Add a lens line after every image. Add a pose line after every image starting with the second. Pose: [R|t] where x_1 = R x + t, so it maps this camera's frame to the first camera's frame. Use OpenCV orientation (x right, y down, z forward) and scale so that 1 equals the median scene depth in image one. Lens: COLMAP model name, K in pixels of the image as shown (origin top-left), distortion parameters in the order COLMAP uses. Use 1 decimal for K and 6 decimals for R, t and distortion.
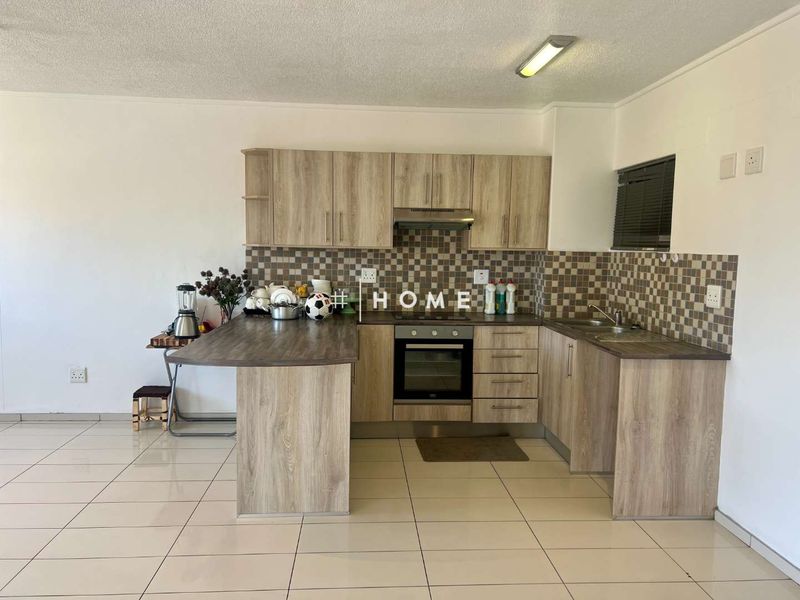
lens RADIAL K [[594.3, 0, 402.1], [0, 594.3, 305.7], [0, 0, 1]] dist [0.072125, -0.079425]
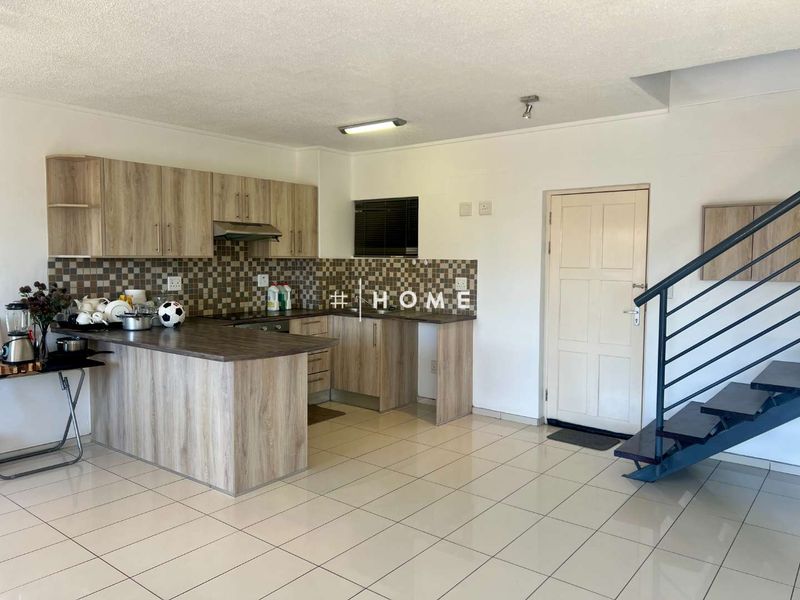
lens RADIAL K [[594.3, 0, 412.8], [0, 594.3, 296.5], [0, 0, 1]] dist [0.072125, -0.079425]
pose [[0.662680, -0.062206, 0.746315, -0.626909], [0.079398, 0.996764, 0.012581, -0.008844], [-0.744682, 0.050919, 0.665474, -0.015890]]
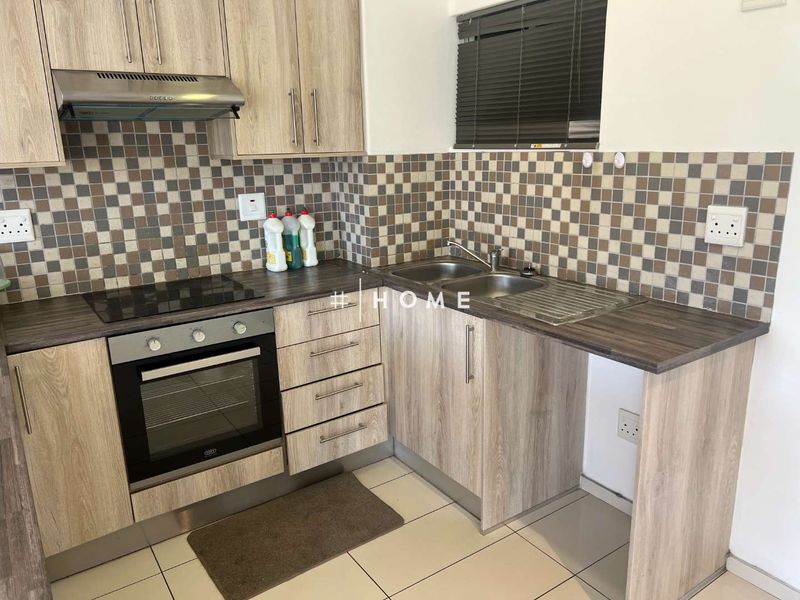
lens RADIAL K [[594.3, 0, 407.3], [0, 594.3, 299.5], [0, 0, 1]] dist [0.072125, -0.079425]
pose [[0.859019, -0.166214, 0.484210, -0.032613], [0.087857, 0.979658, 0.180422, -0.058090], [-0.504348, -0.112444, 0.856148, 0.483735]]
